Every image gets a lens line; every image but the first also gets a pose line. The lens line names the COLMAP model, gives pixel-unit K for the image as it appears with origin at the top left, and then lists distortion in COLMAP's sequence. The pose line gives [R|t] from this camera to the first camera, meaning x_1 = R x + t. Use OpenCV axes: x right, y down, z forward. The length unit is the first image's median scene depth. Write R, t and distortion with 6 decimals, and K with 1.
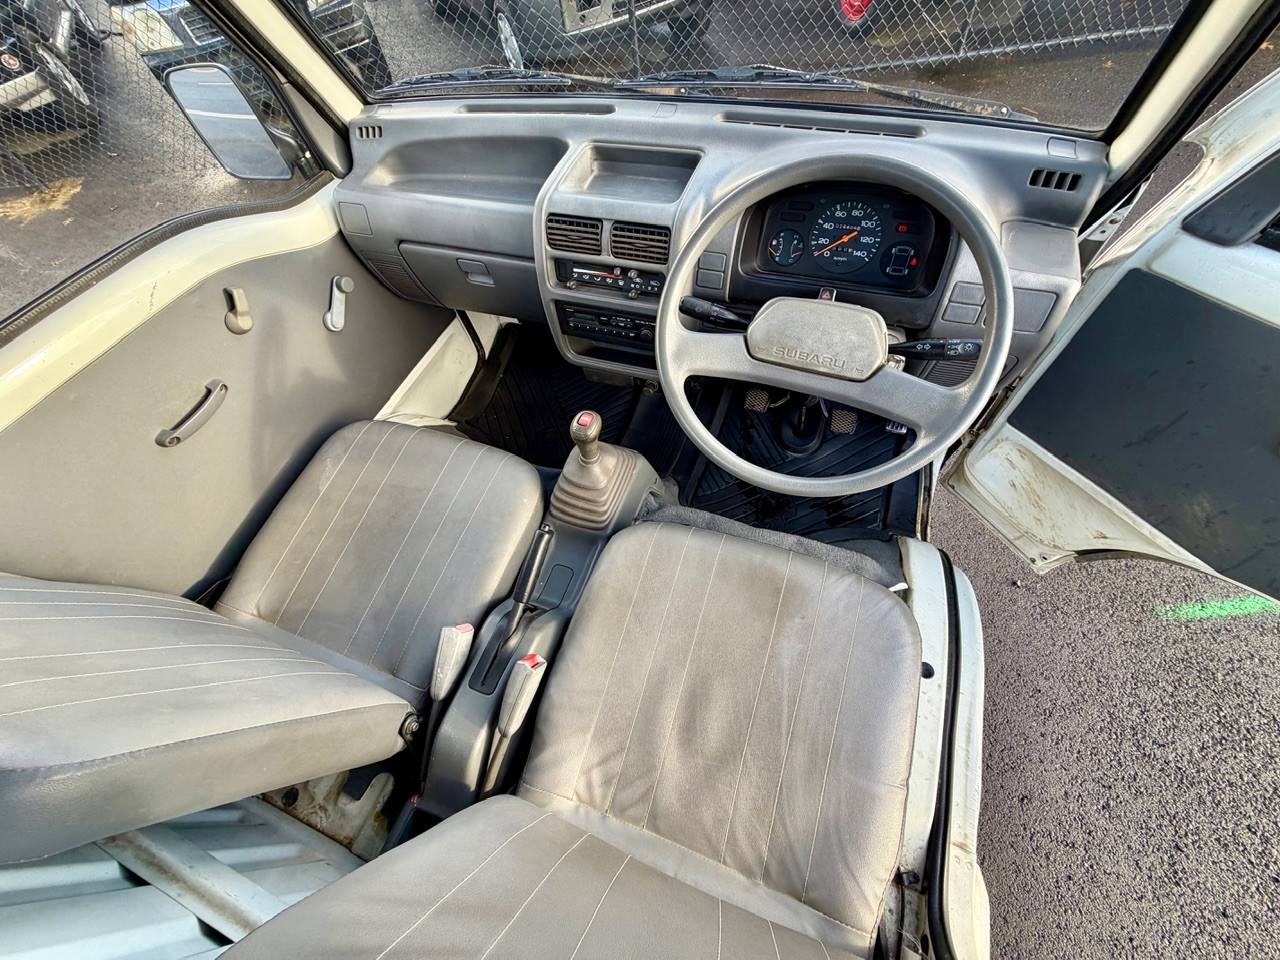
lens RADIAL K [[502.7, 0, 637.2], [0, 502.7, 477.2], [0, 0, 1]] dist [-0.001626, 0.000018]
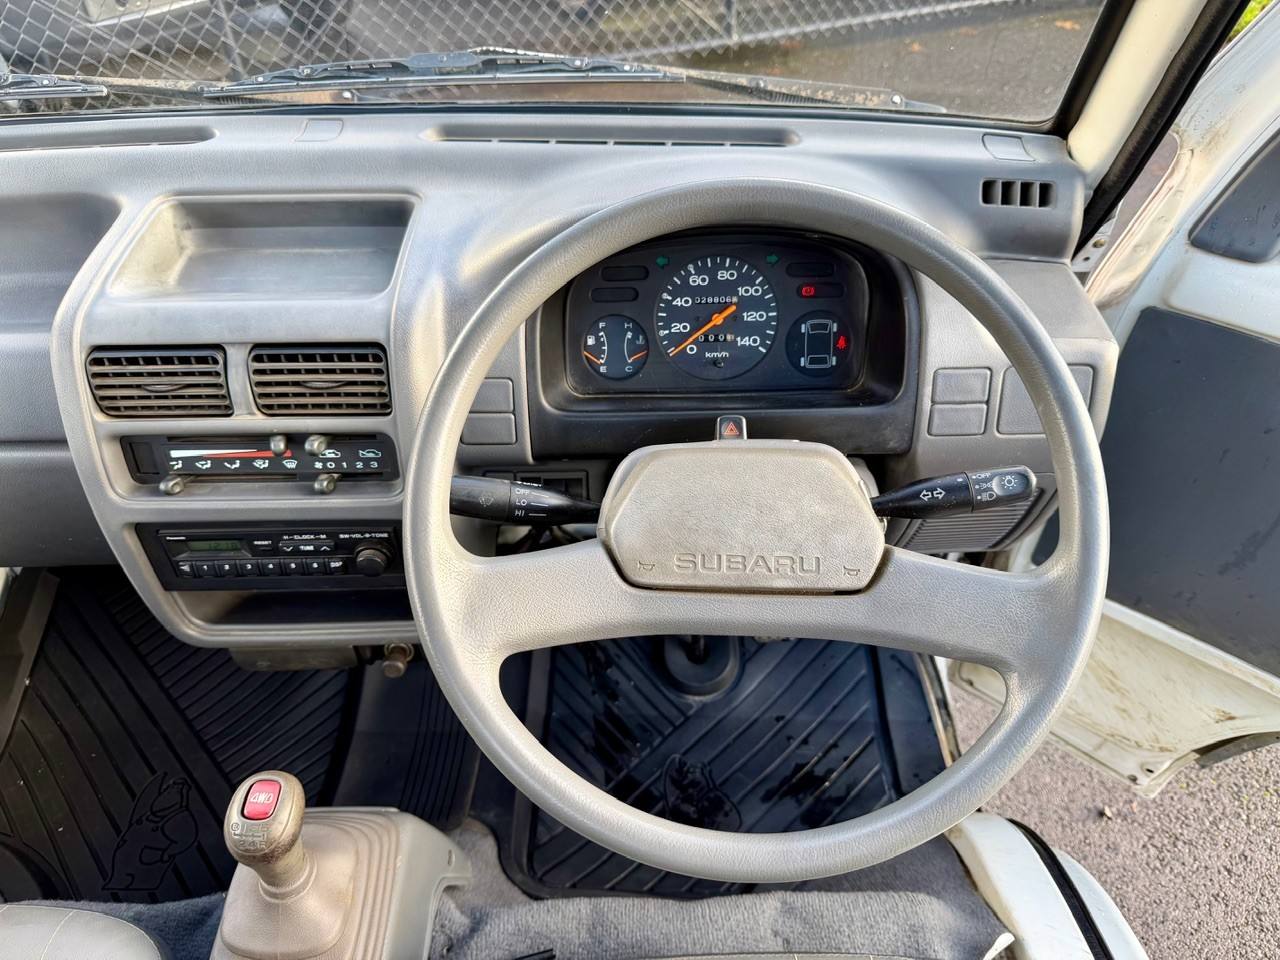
lens RADIAL K [[907.8, 0, 644.6], [0, 907.8, 490.1], [0, 0, 1]] dist [0.064291, -0.114867]
pose [[0.925134, -0.182945, 0.332655, -0.016272], [0.259897, 0.943911, -0.203681, -0.119295], [-0.276734, 0.274888, 0.920790, 0.167456]]
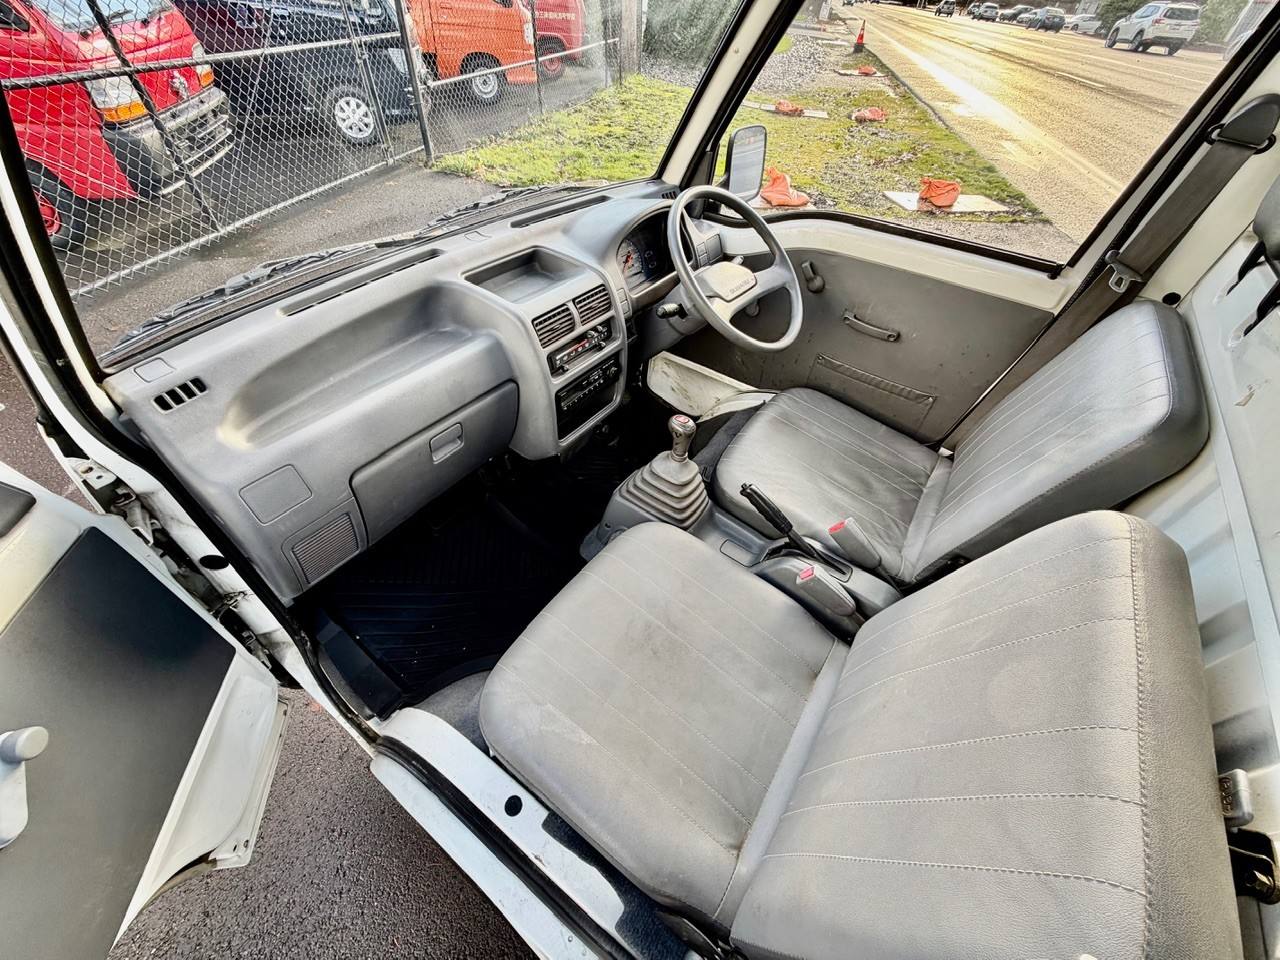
lens RADIAL K [[502.7, 0, 637.2], [0, 502.7, 477.2], [0, 0, 1]] dist [-0.001626, 0.000018]
pose [[0.247148, -0.601144, 0.759963, -1.153345], [0.762875, 0.604288, 0.229907, -0.395505], [-0.597444, 0.522936, 0.607947, 0.375580]]
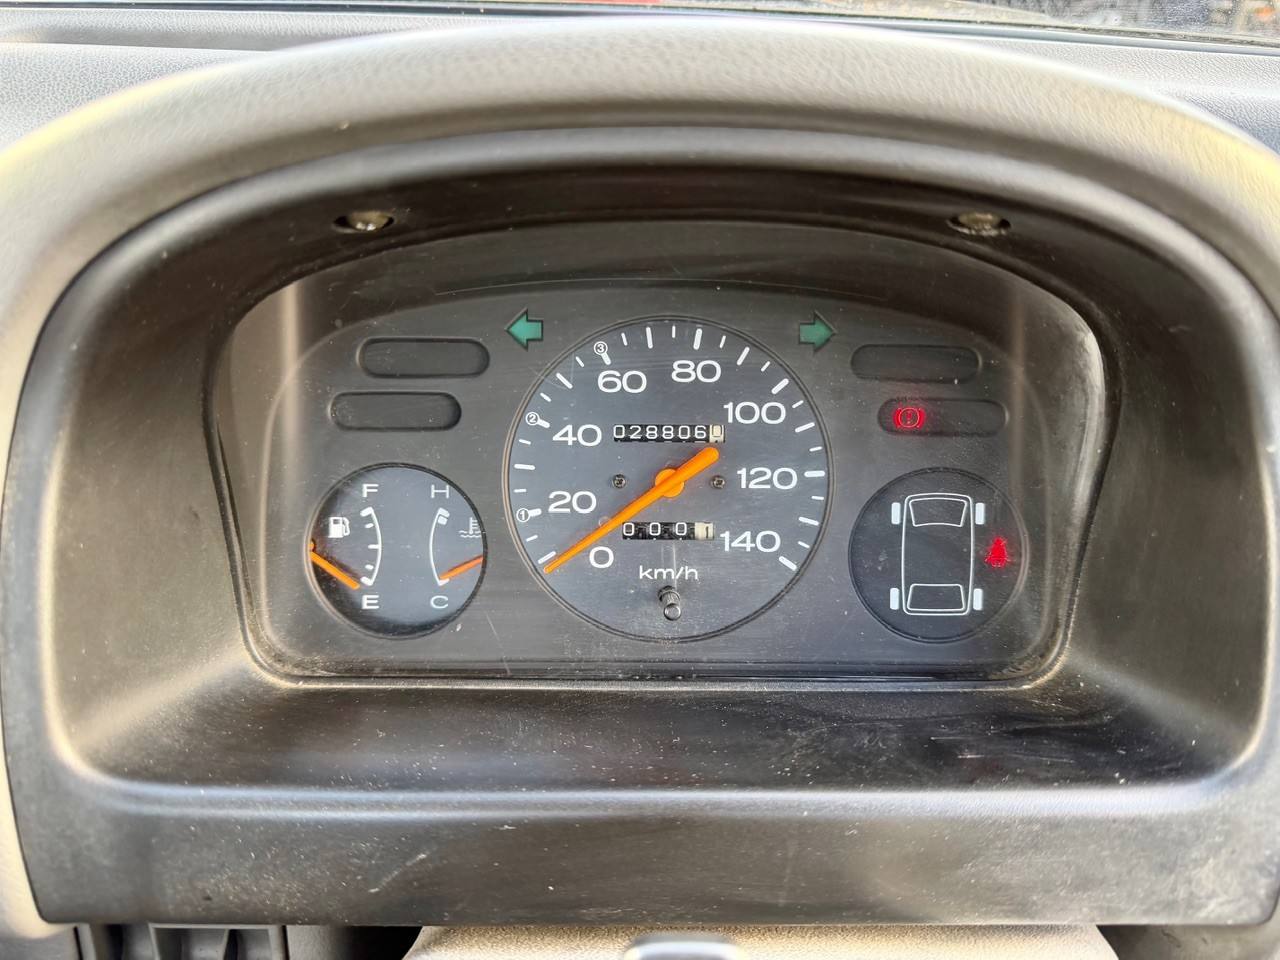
lens RADIAL K [[895.7, 0, 654.7], [0, 895.7, 480.0], [0, 0, 1]] dist [0.038514, -0.050213]
pose [[0.924424, -0.108470, 0.365615, 0.269127], [0.240831, 0.909394, -0.339121, -0.344921], [-0.295704, 0.401543, 0.866788, 0.668626]]
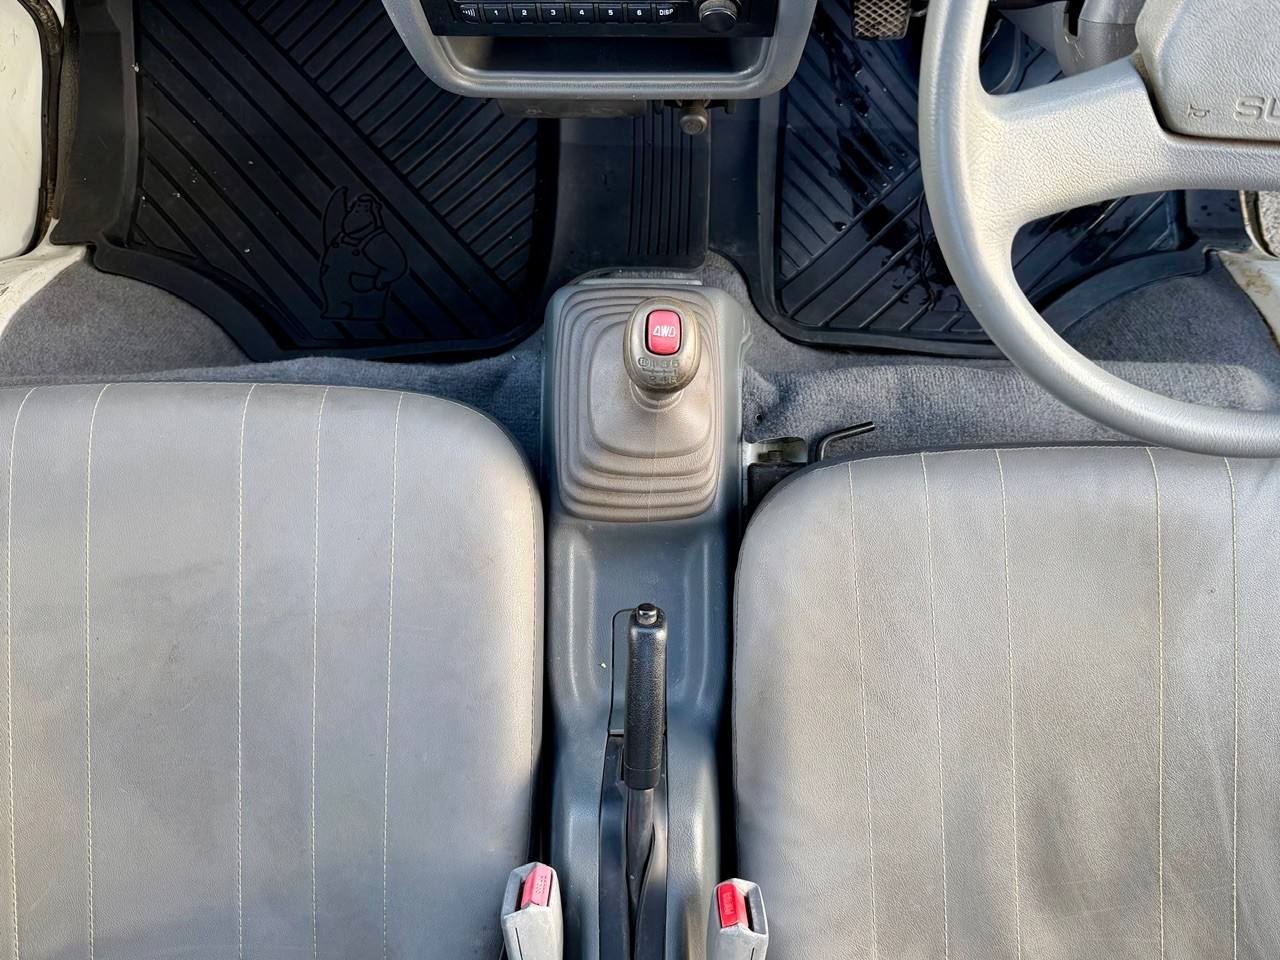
lens RADIAL K [[1054.6, 0, 703.8], [0, 1054.6, 476.9], [0, 0, 1]] dist [0.007656, 0.003136]
pose [[0.930876, -0.328622, 0.159618, -0.228359], [0.238984, 0.878200, 0.414309, -0.328724], [-0.276327, -0.347524, 0.896030, 0.261610]]
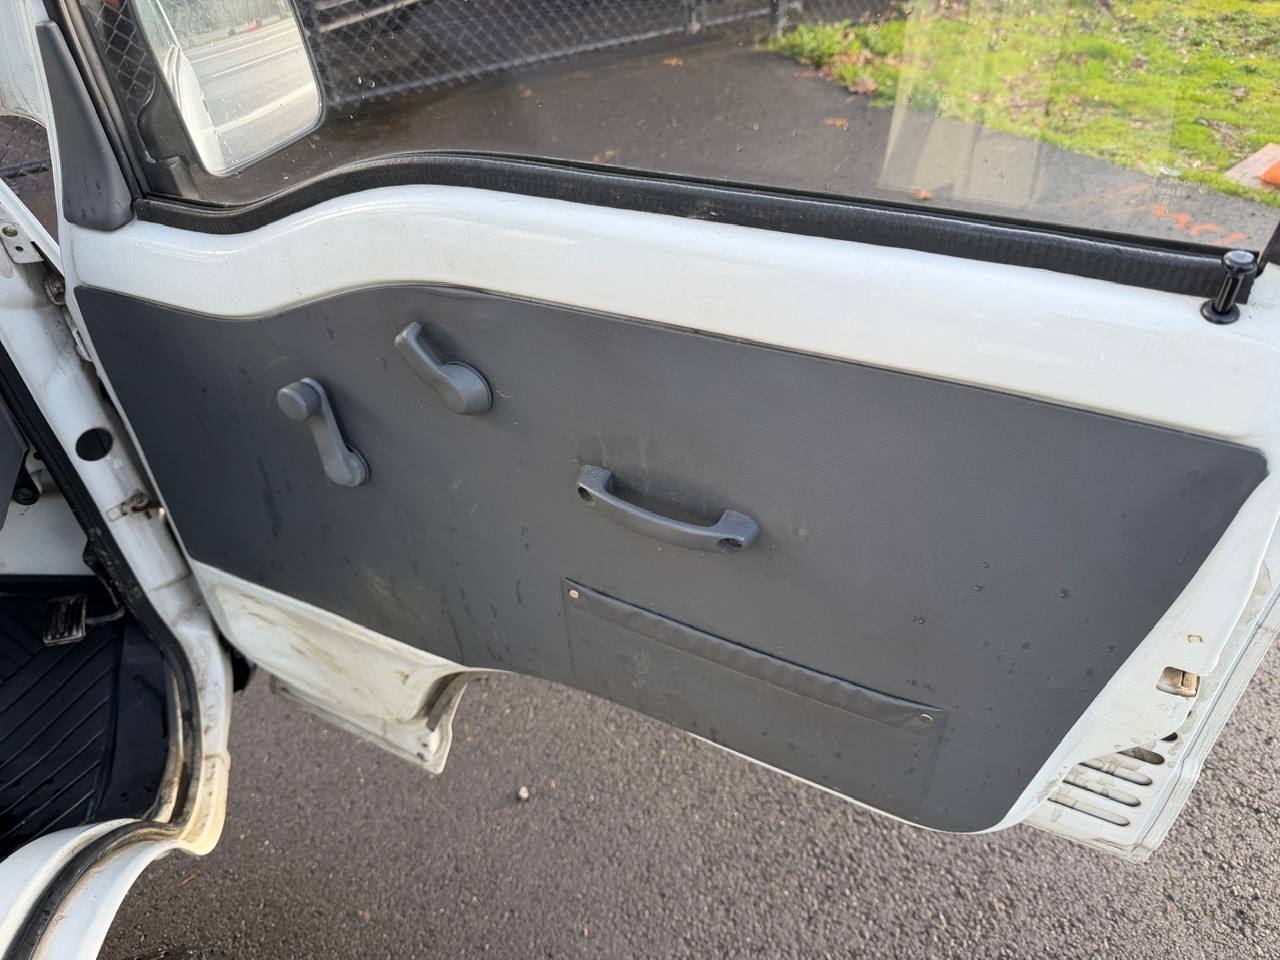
lens RADIAL K [[904.7, 0, 654.1], [0, 904.7, 484.1], [0, 0, 1]] dist [-0.004293, -0.003692]
pose [[0.825963, -0.290297, 0.483231, 0.915779], [0.430691, 0.878041, -0.208683, 0.340206], [-0.363717, 0.380488, 0.850258, -0.137764]]
